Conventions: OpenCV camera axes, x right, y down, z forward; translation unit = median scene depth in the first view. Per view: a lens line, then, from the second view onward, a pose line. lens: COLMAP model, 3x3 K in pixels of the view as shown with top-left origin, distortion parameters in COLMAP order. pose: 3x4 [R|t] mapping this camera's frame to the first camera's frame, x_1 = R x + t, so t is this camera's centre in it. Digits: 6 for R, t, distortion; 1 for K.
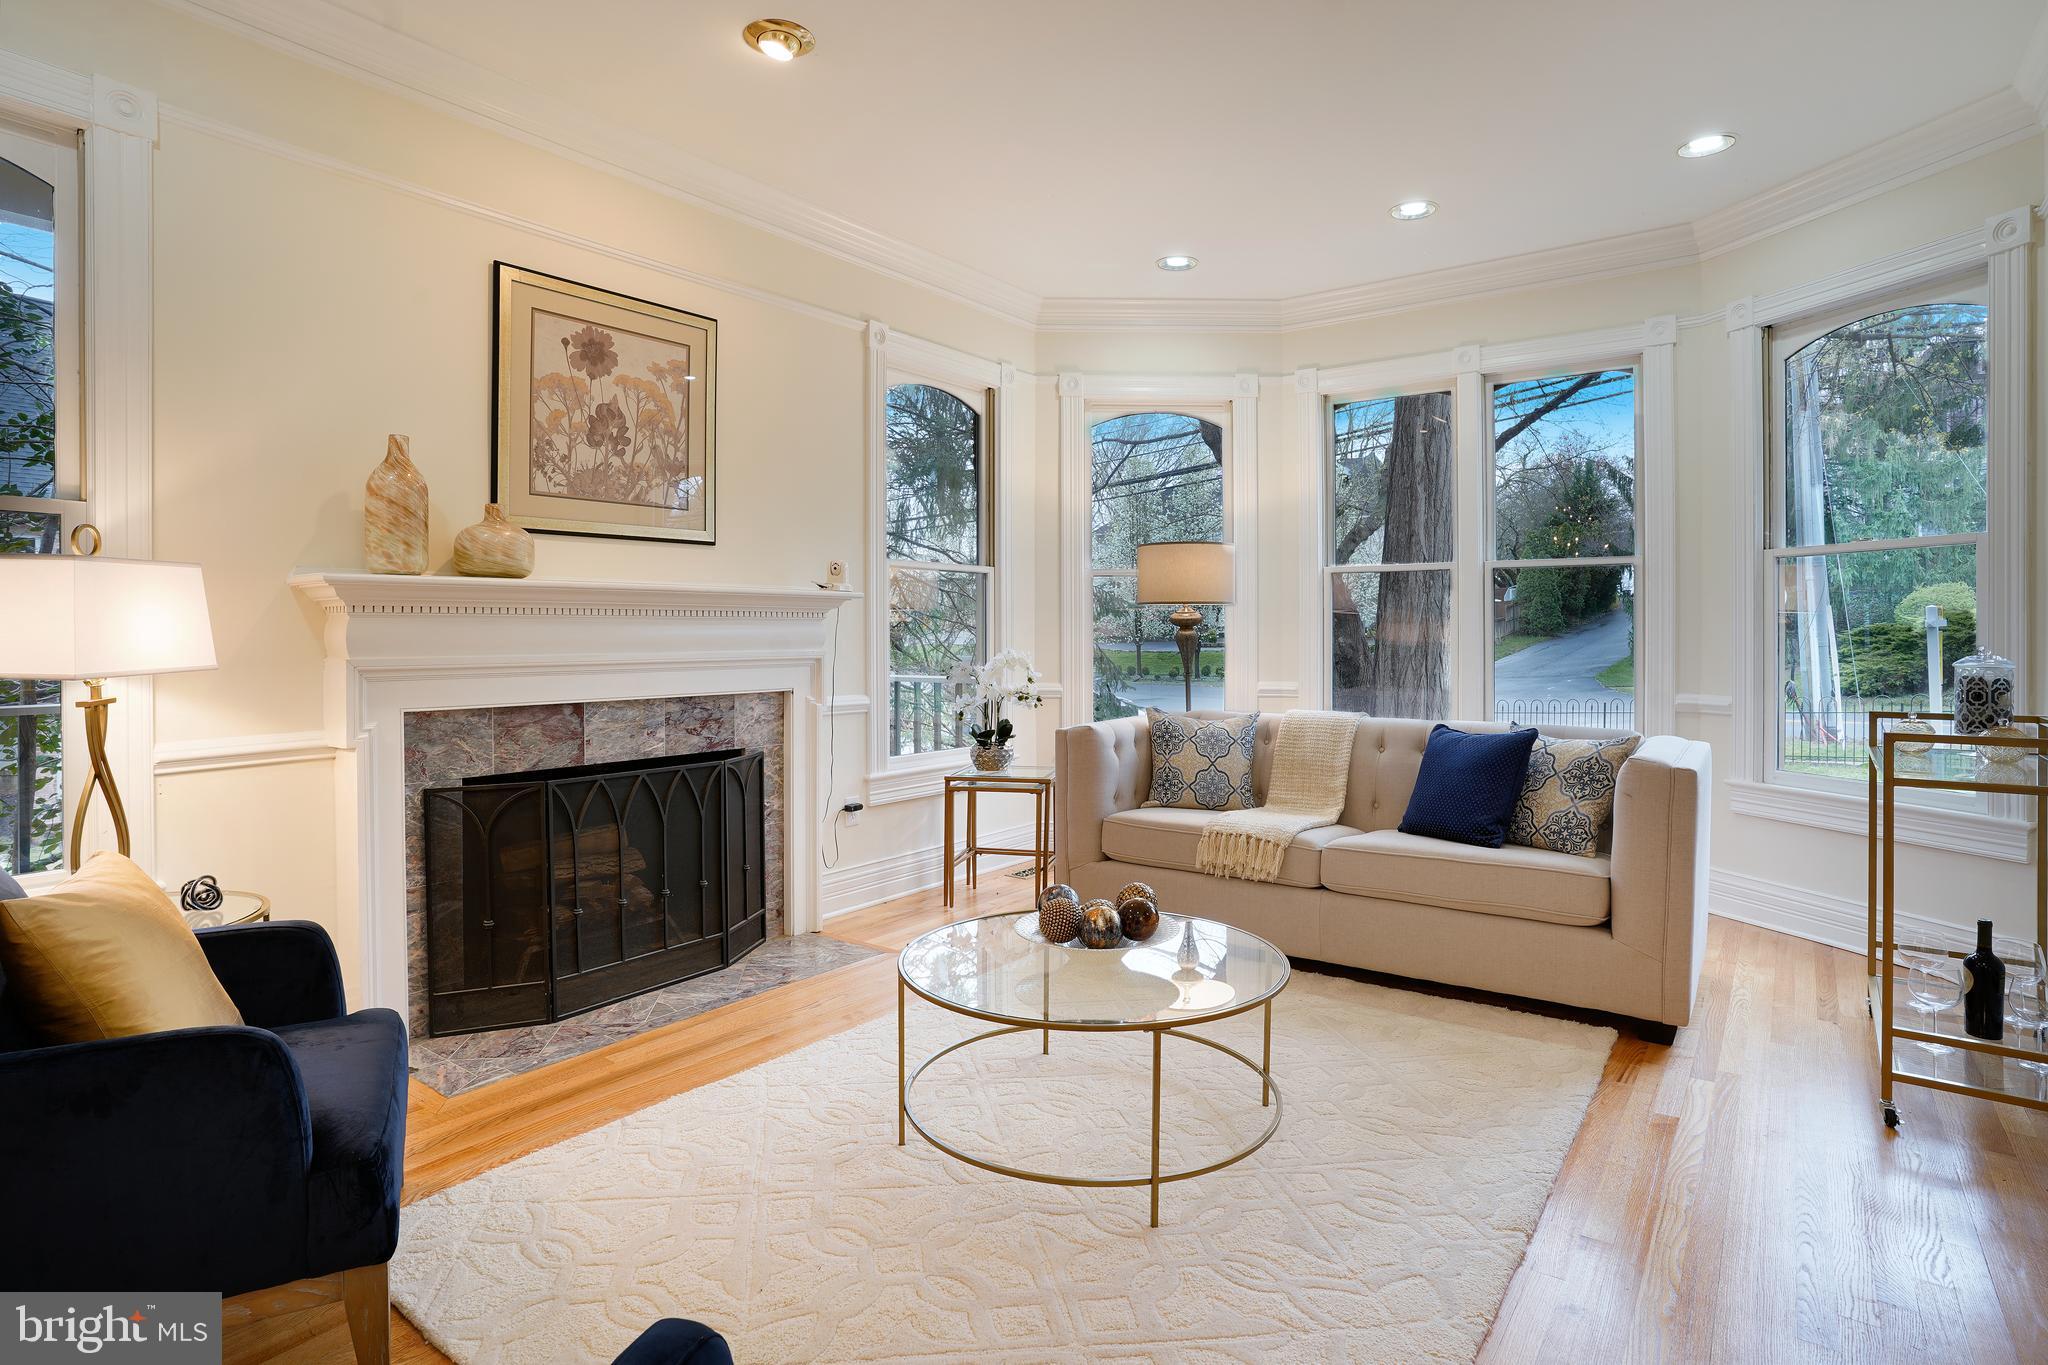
lens RADIAL K [[1076.4, 0, 1012.4], [0, 1076.4, 658.4], [0, 0, 1]] dist [-0.077671, 0.047871]
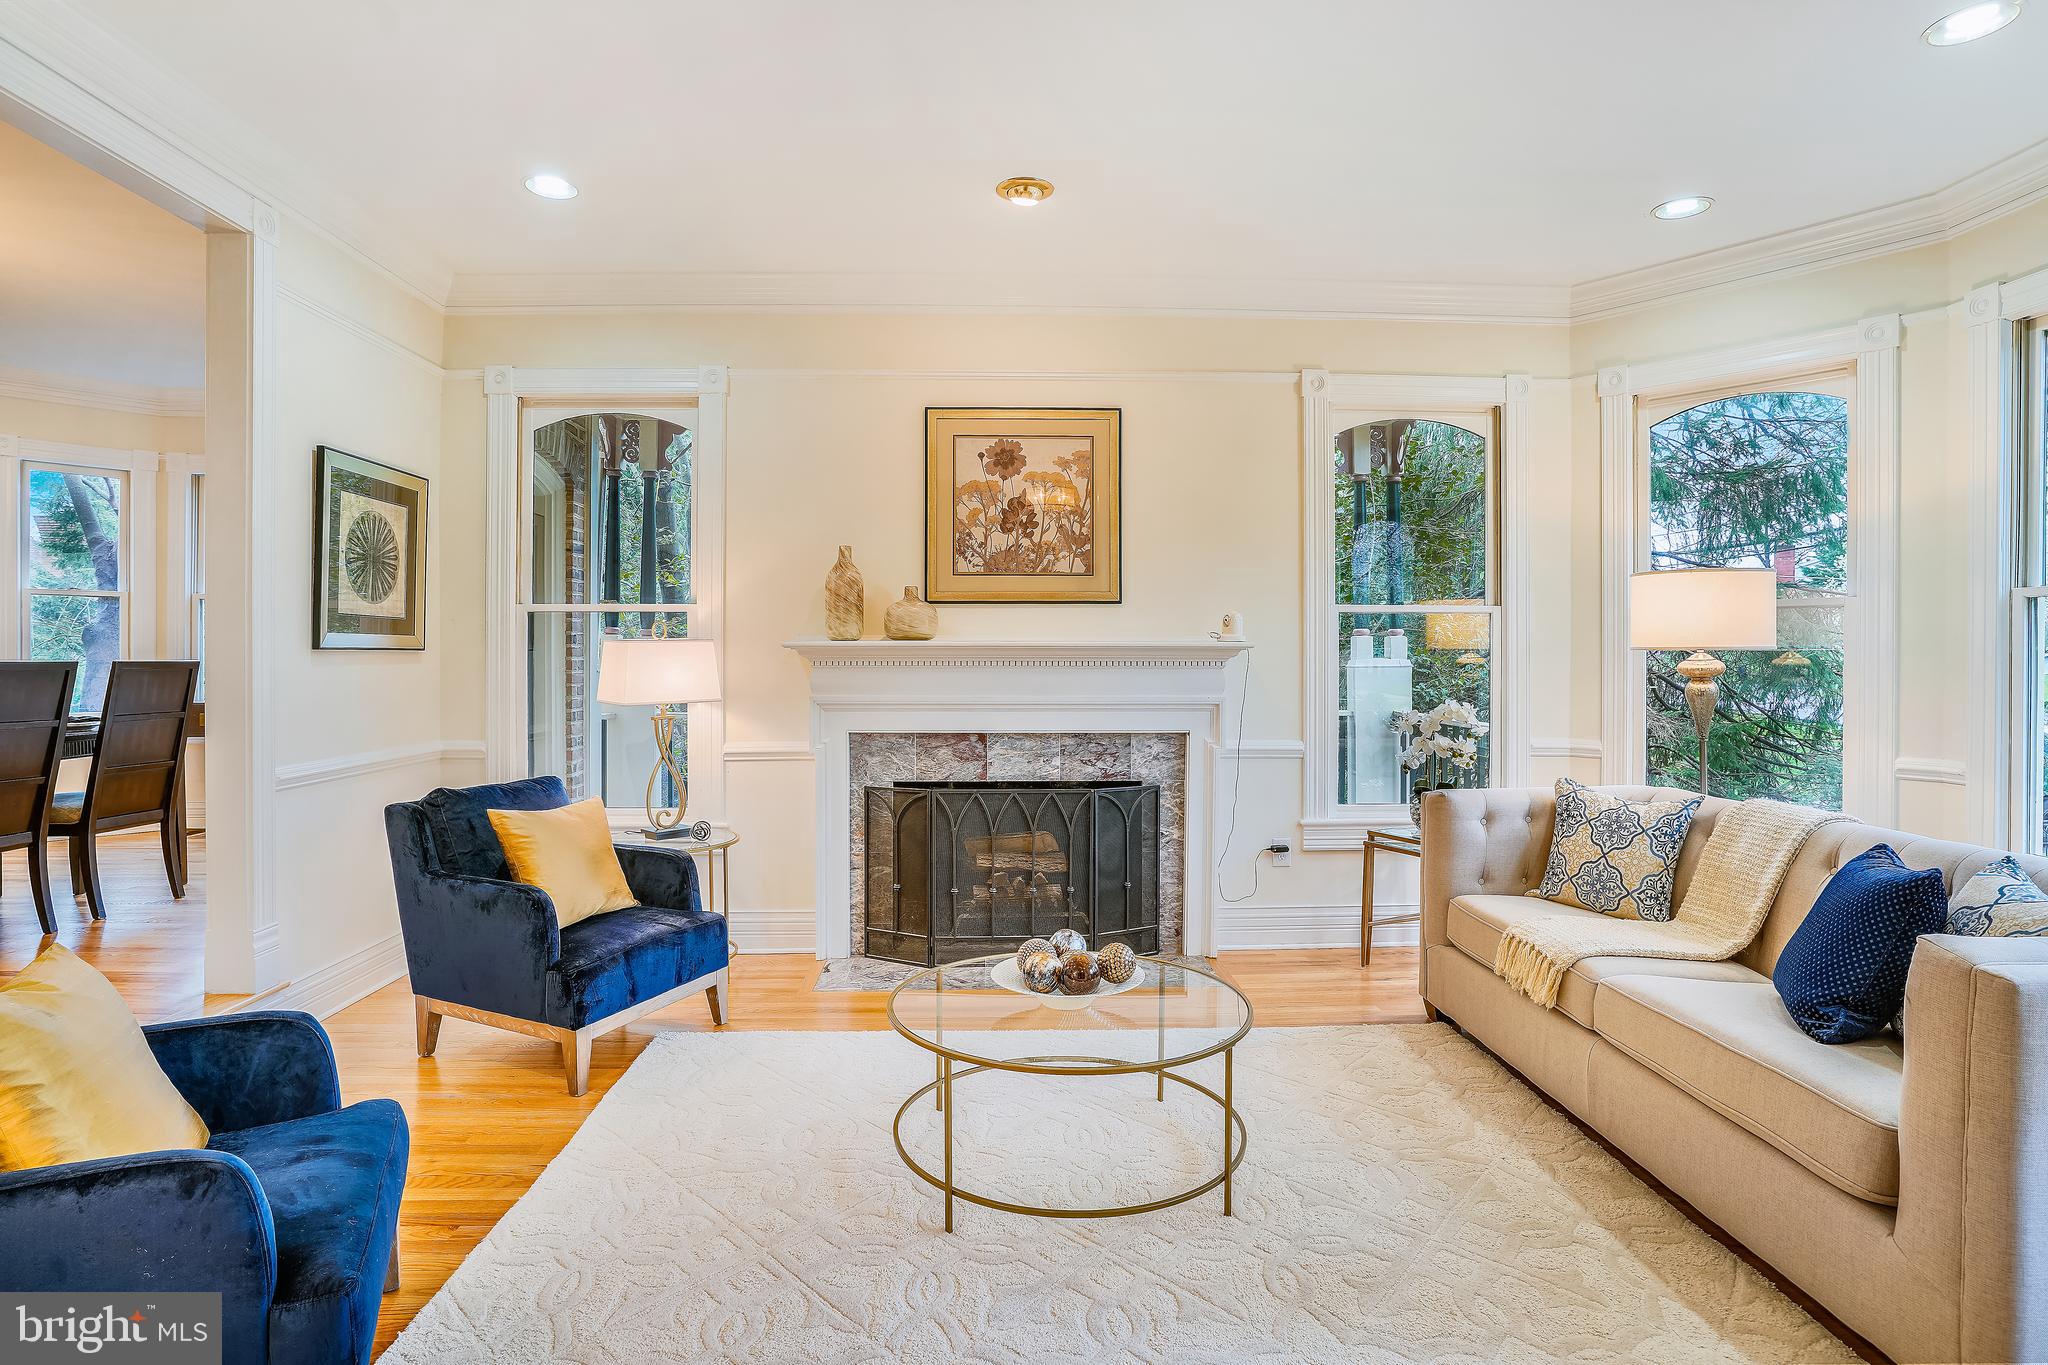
lens RADIAL K [[1073.7, 0, 1024.0], [0, 1073.7, 682.5], [0, 0, 1]] dist [-0.077281, 0.037323]
pose [[0.623379, 0.024396, -0.781539, 0.608610], [-0.020153, 0.999682, 0.015130, -0.038196], [0.781660, 0.006318, 0.623673, 0.208147]]
